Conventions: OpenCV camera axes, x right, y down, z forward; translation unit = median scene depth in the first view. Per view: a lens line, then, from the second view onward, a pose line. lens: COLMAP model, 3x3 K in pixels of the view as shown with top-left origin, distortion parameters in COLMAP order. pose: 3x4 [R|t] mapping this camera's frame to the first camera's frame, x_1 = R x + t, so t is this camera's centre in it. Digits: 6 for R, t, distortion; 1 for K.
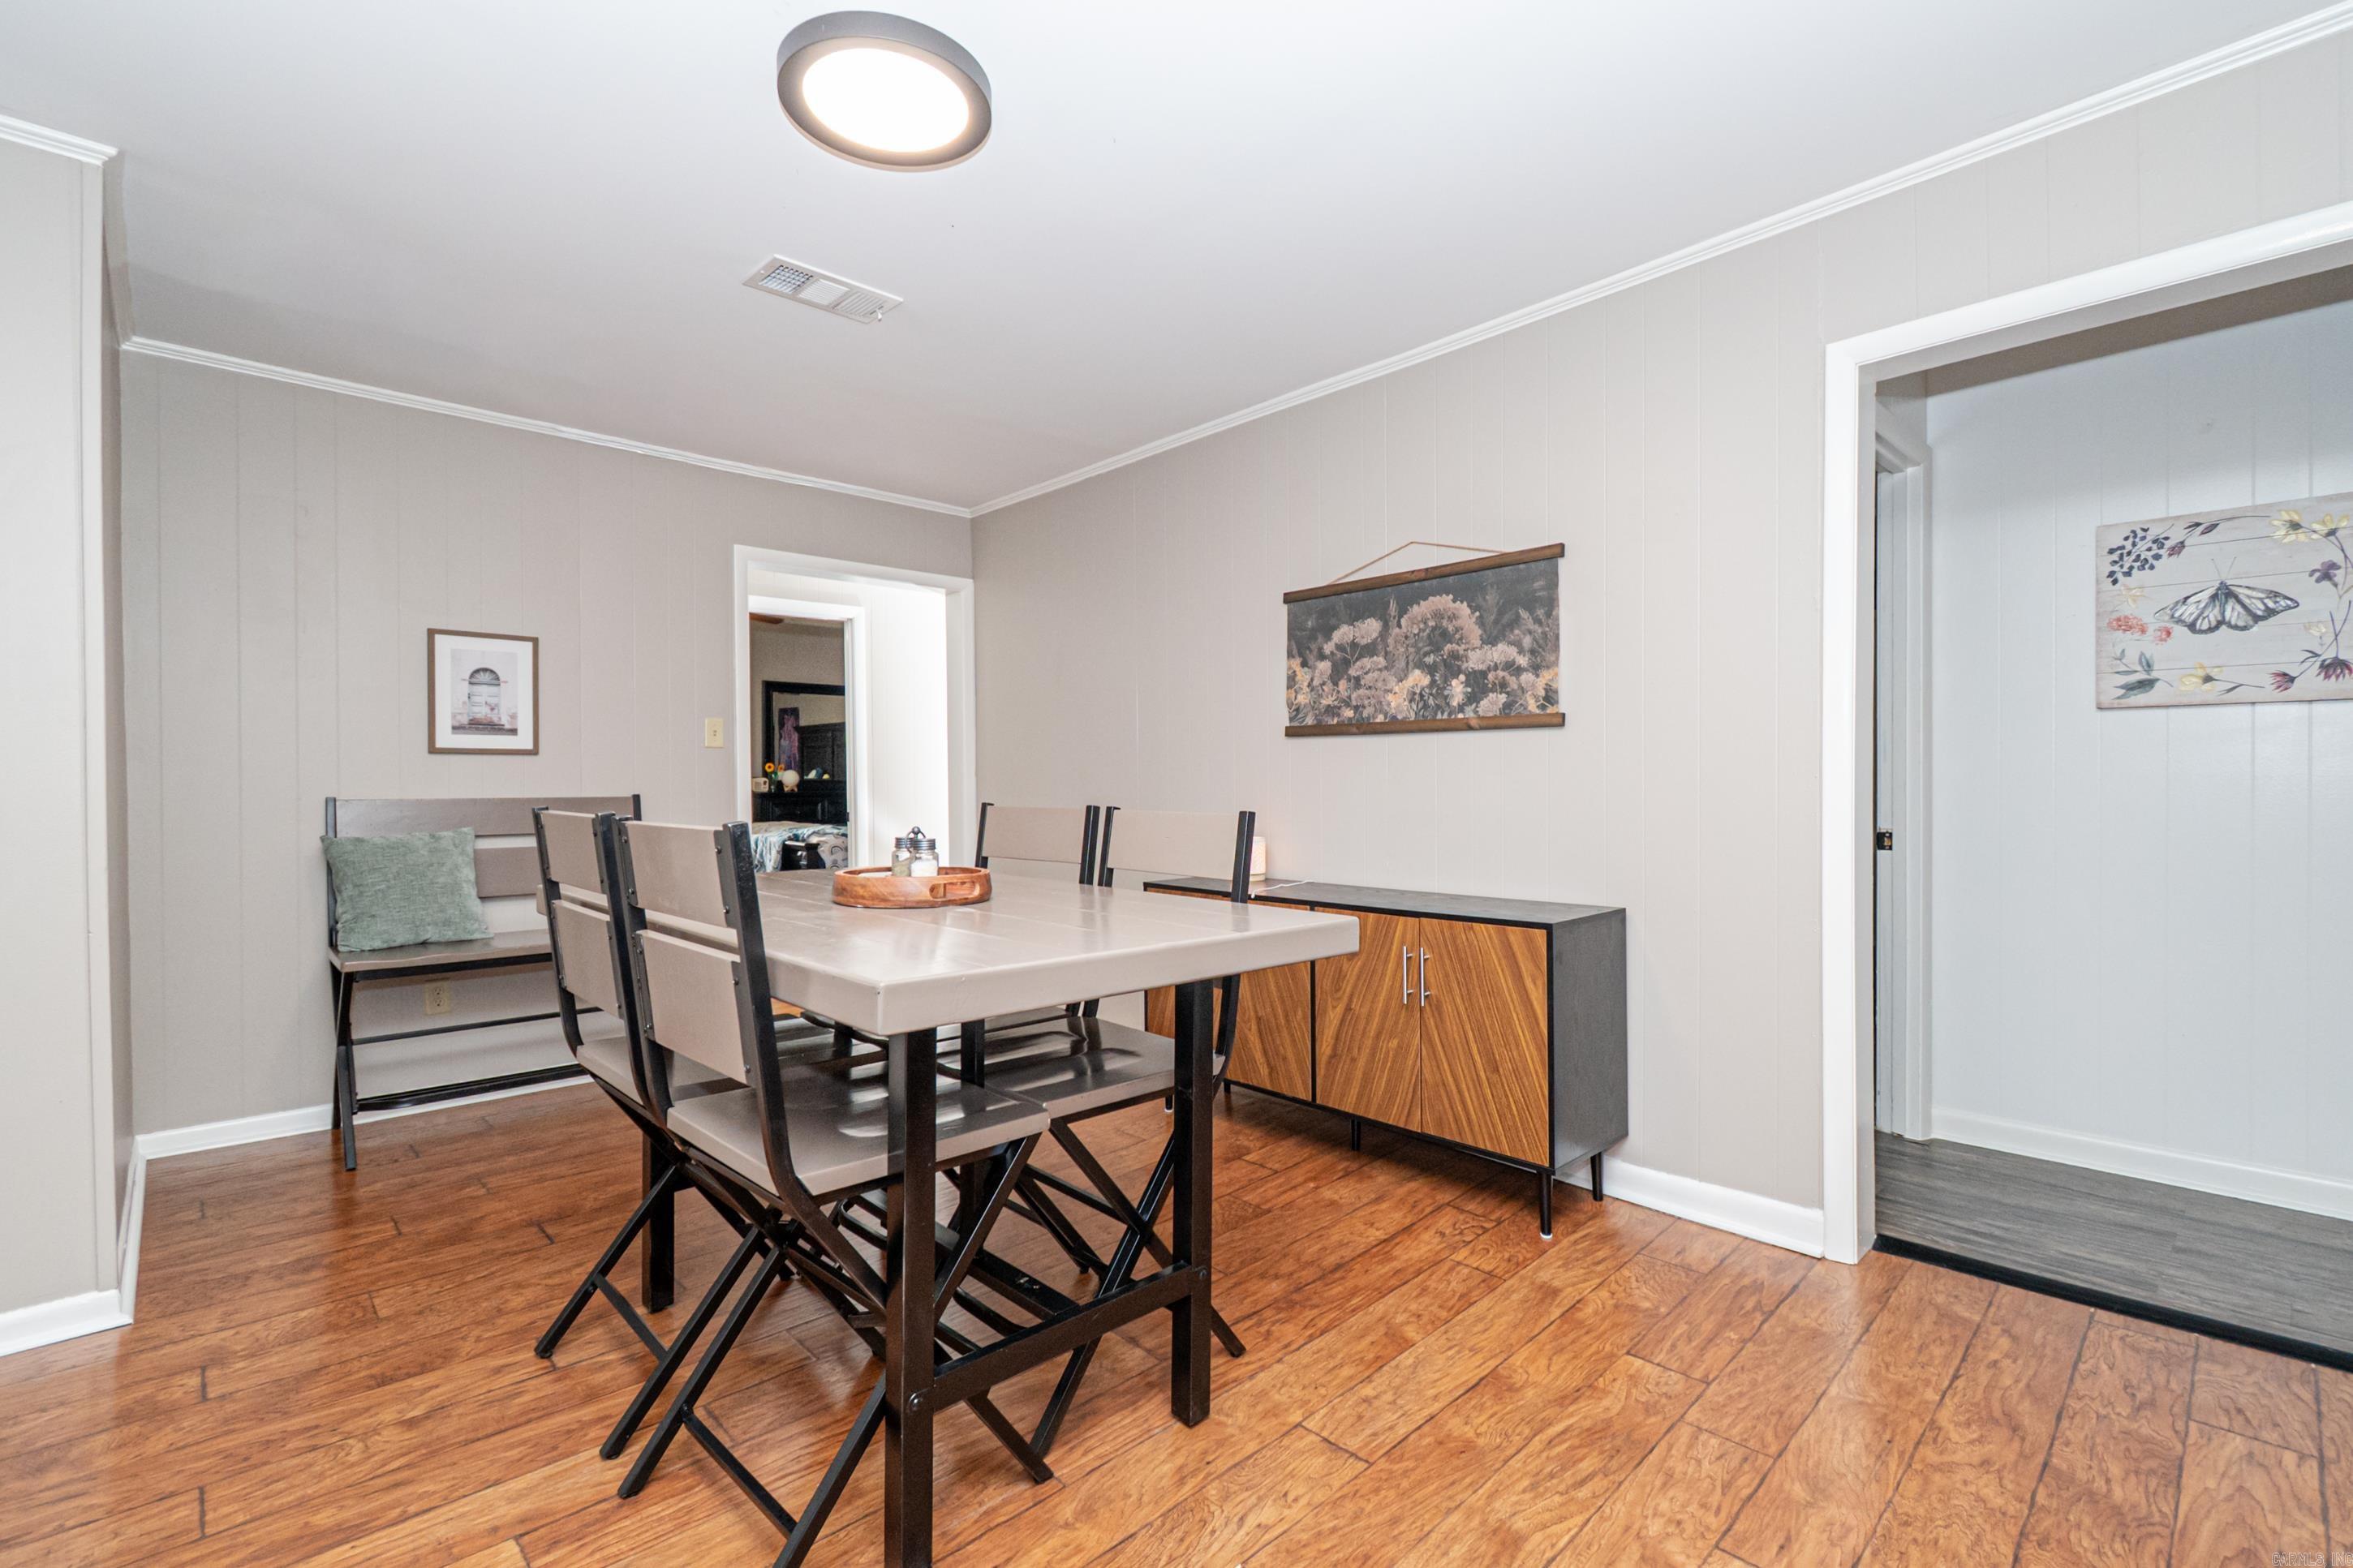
lens RADIAL K [[1041.1, 0, 1176.5], [0, 1041.1, 784.0], [0, 0, 1]] dist [0.004992, -0.004222]
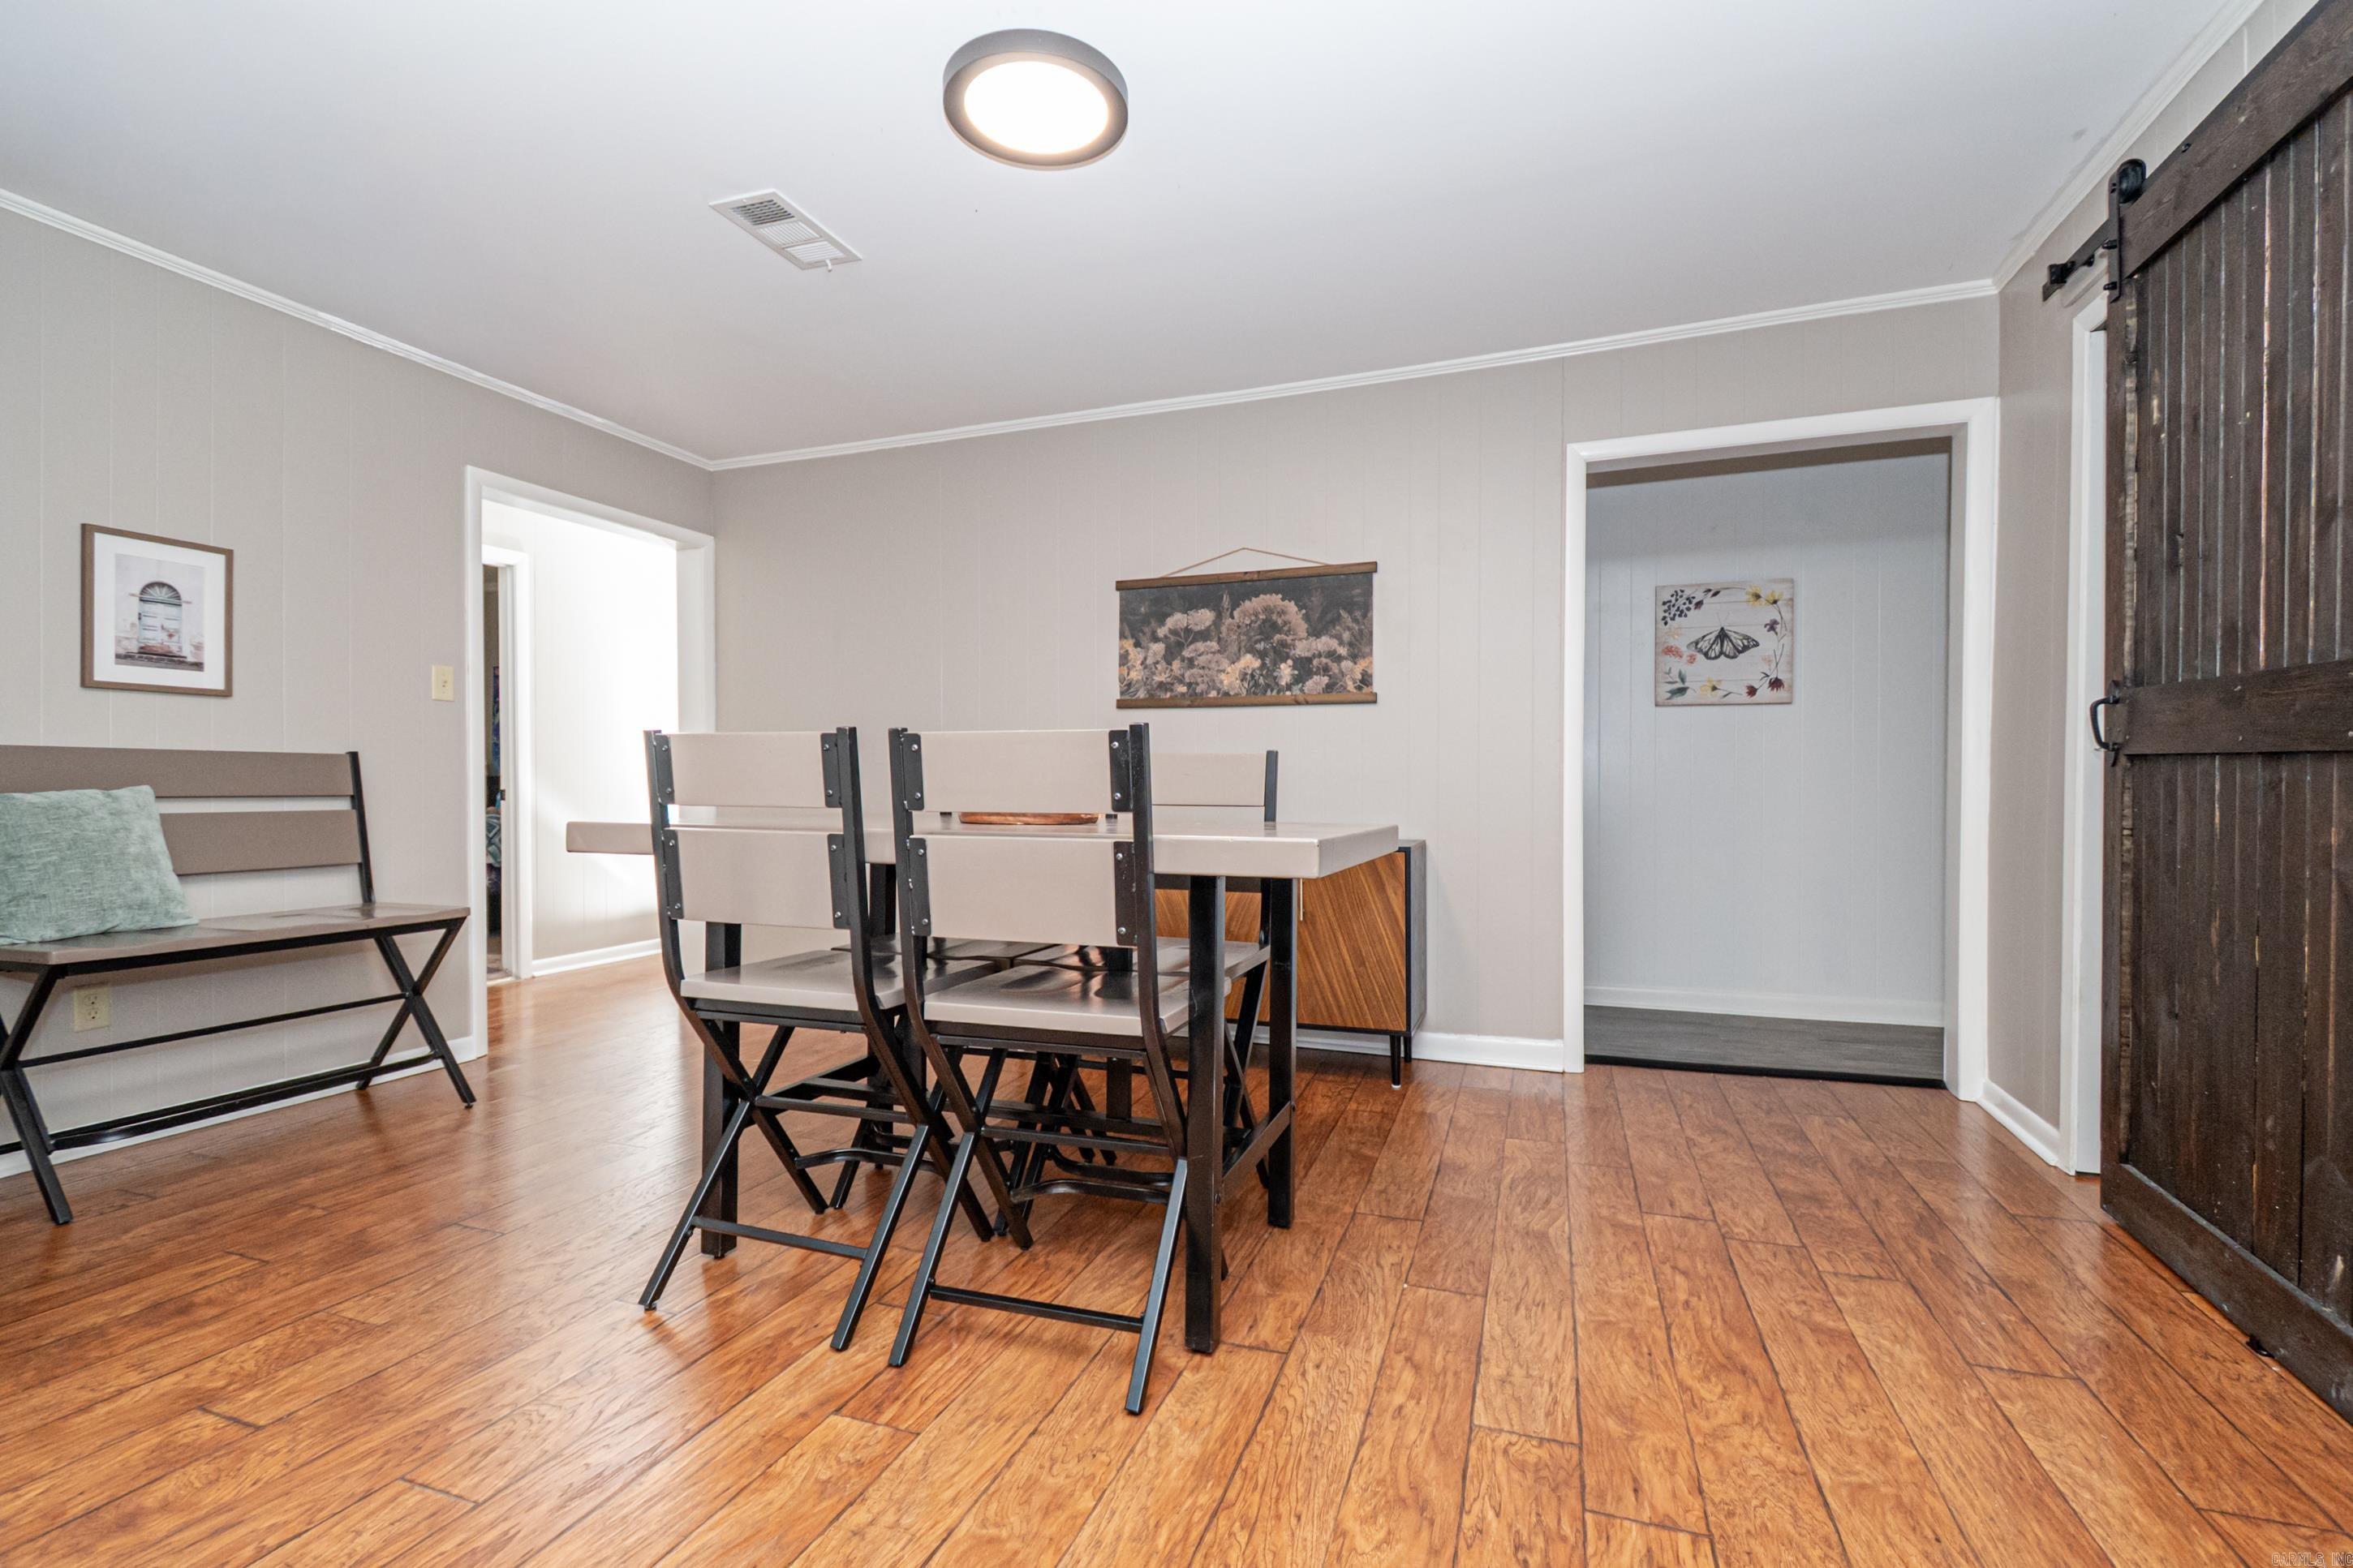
lens RADIAL K [[1041.1, 0, 1176.5], [0, 1041.1, 784.0], [0, 0, 1]] dist [0.004992, -0.004222]
pose [[0.894493, 0.005278, 0.447050, -0.395586], [-0.003859, 0.999984, -0.004085, 0.047594], [-0.447065, 0.001929, 0.894499, -0.043888]]
